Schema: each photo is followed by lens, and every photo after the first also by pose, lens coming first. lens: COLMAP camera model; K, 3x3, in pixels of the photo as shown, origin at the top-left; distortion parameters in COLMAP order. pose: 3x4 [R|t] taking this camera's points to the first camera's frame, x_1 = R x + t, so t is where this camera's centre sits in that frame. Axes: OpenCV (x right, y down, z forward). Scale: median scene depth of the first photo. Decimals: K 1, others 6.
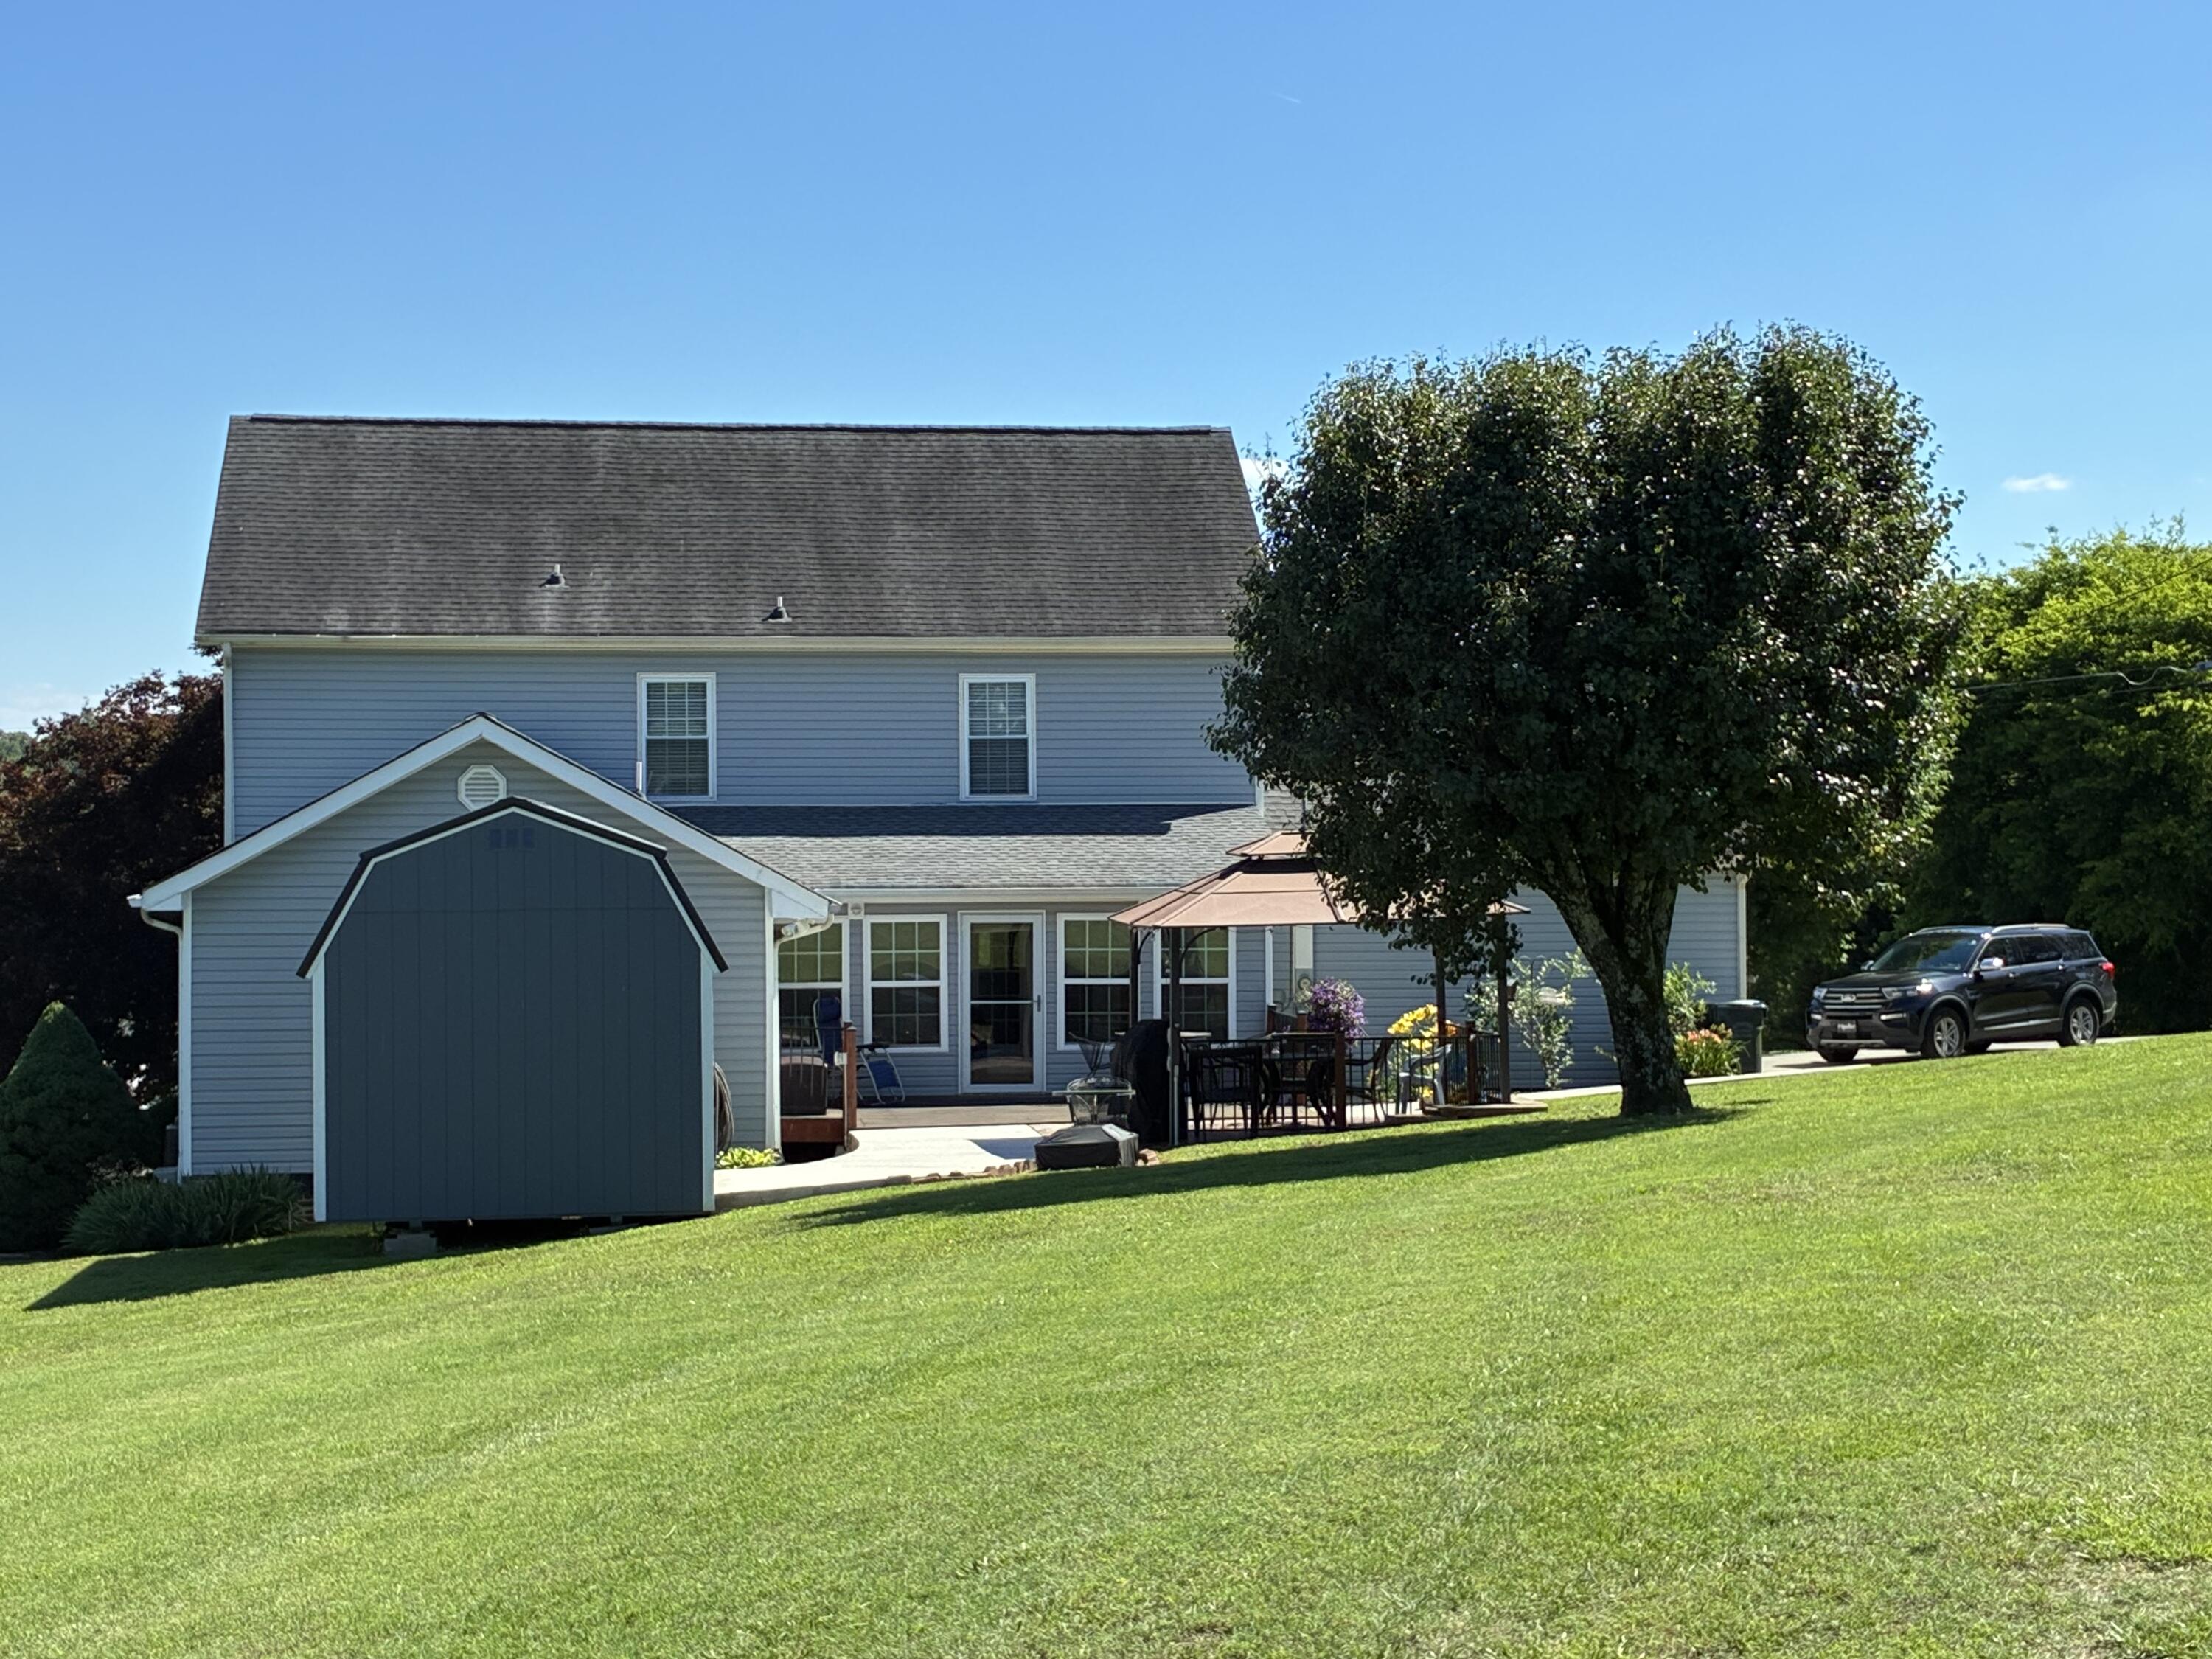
lens RADIAL K [[3816.6, 0, 1106.0], [0, 3816.6, 829.5], [0, 0, 1]] dist [0.255360, -0.004592]
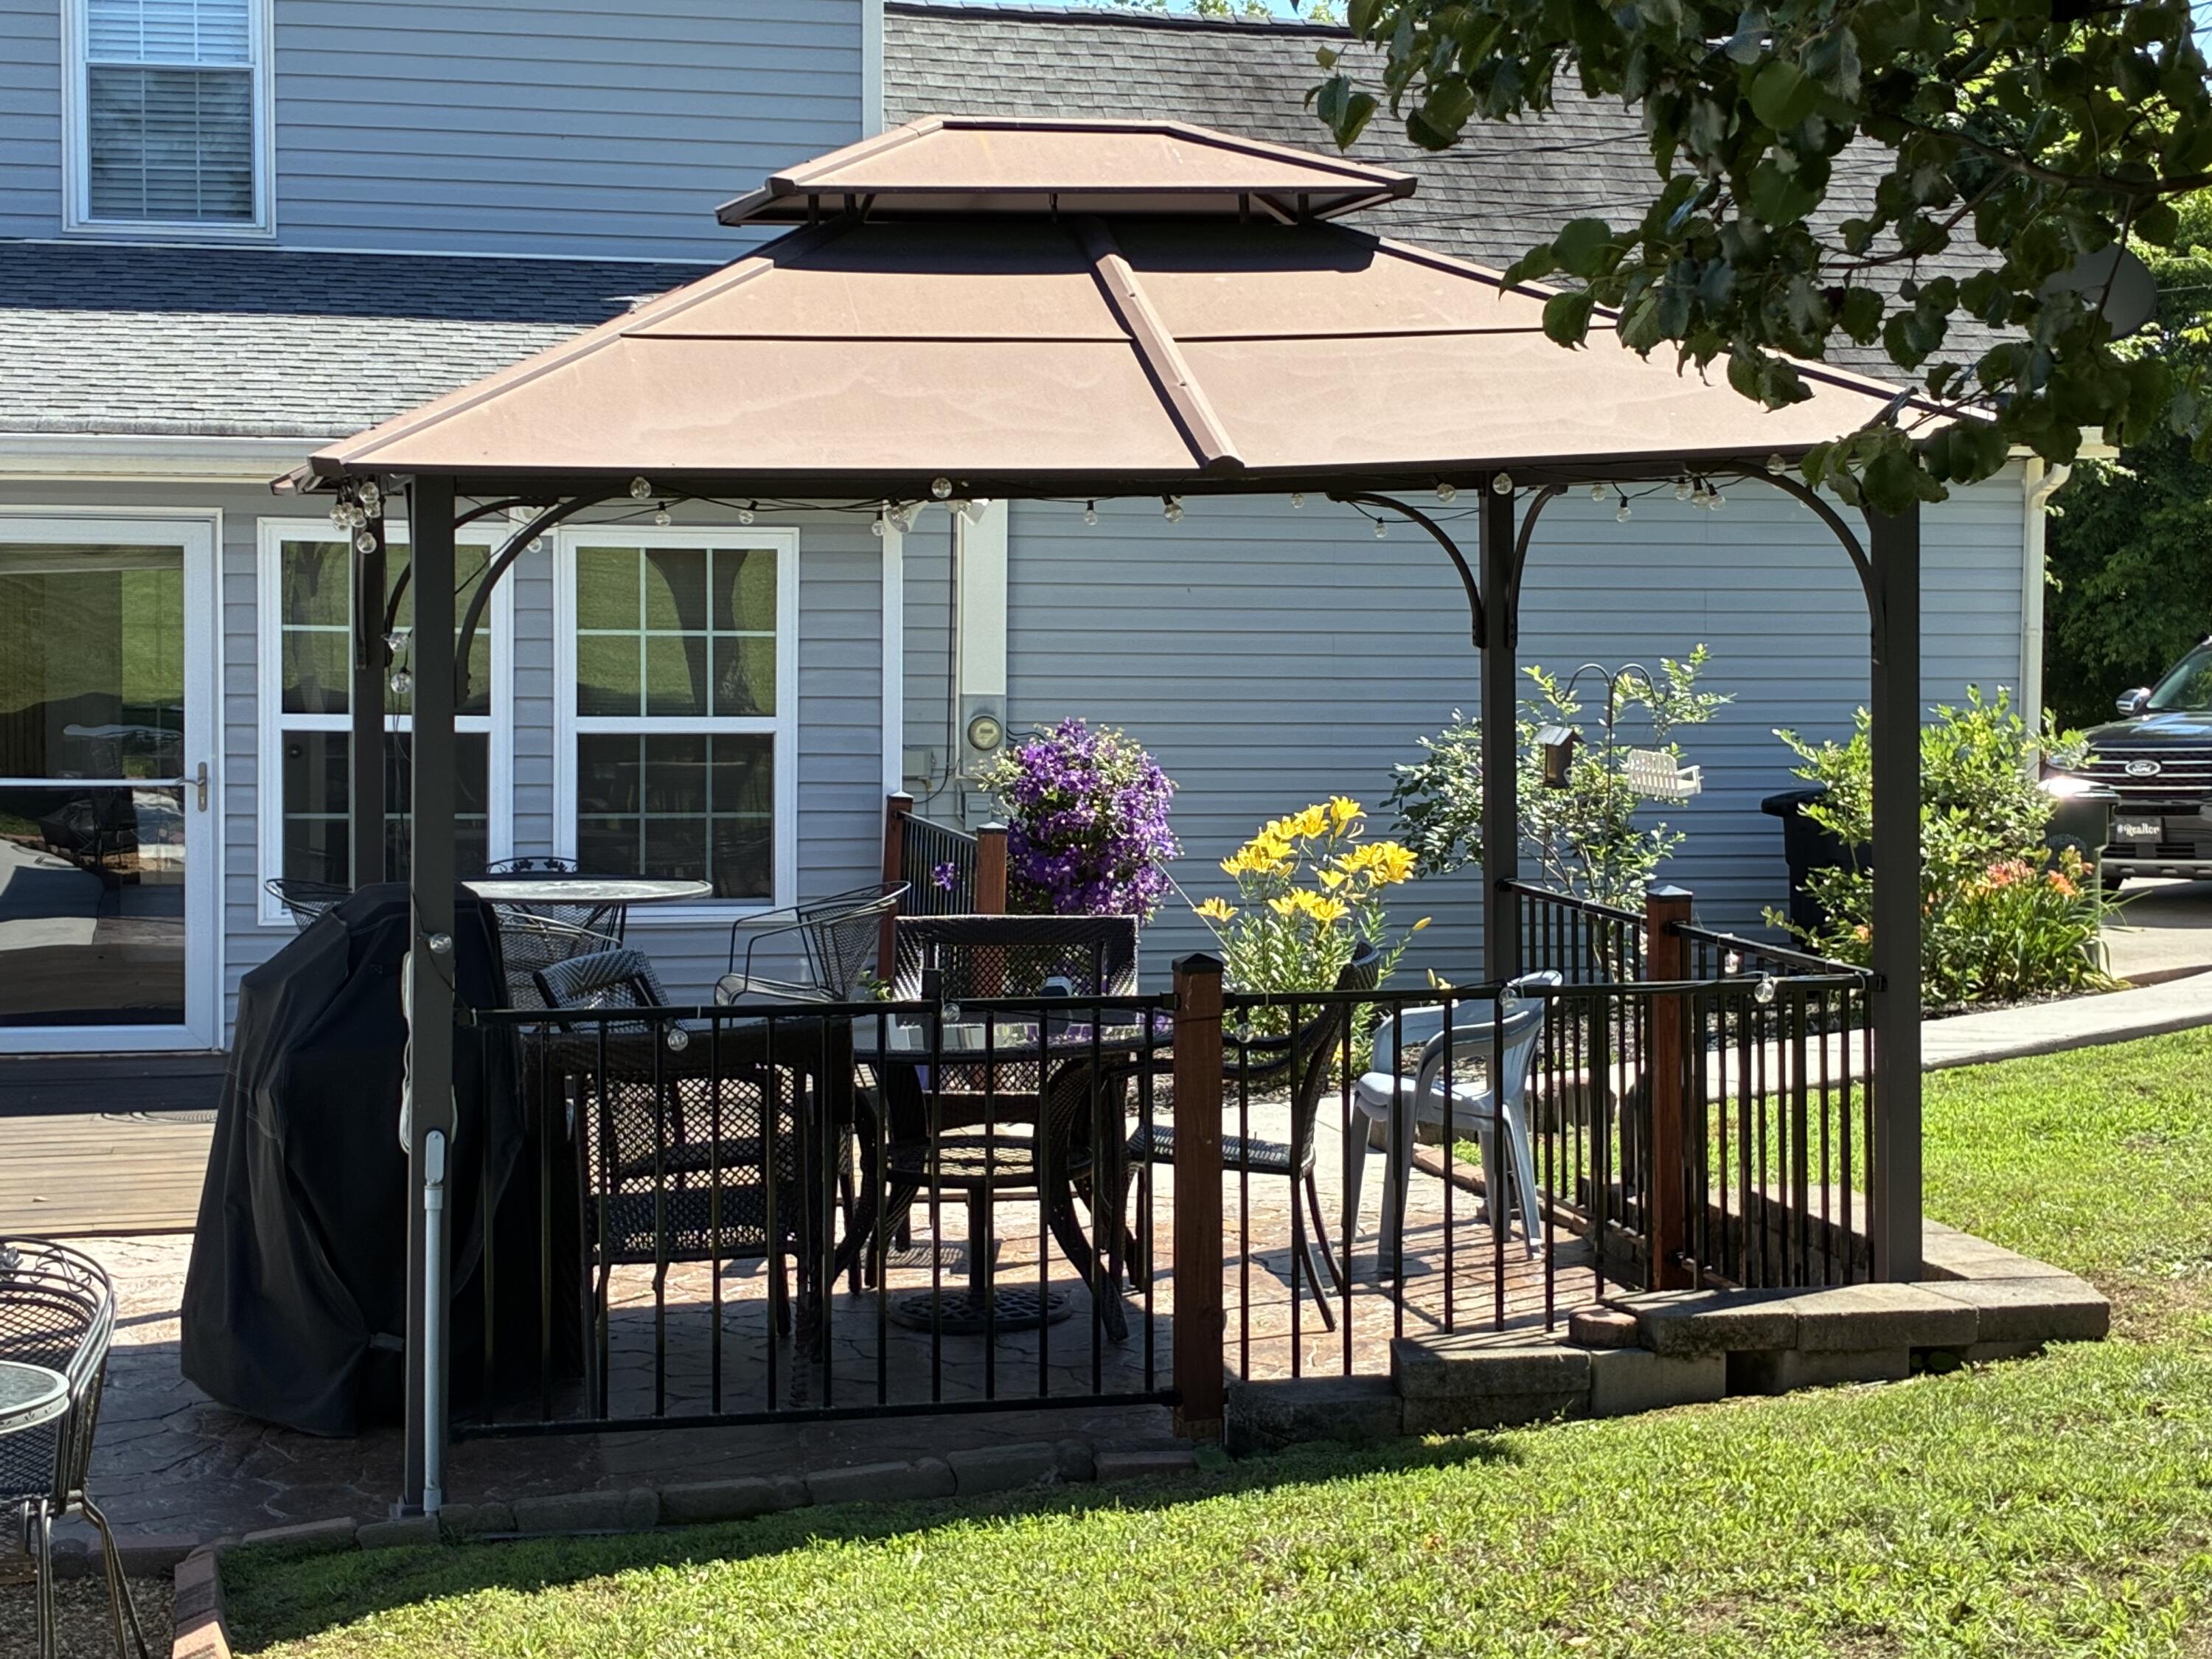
lens RADIAL K [[3816.6, 0, 1106.0], [0, 3816.6, 829.5], [0, 0, 1]] dist [0.255360, -0.004592]
pose [[0.995279, 0.005597, 0.096889, 0.028473], [-0.012118, 0.997690, 0.066844, 0.025496], [-0.096291, -0.067702, 0.993048, 0.652657]]
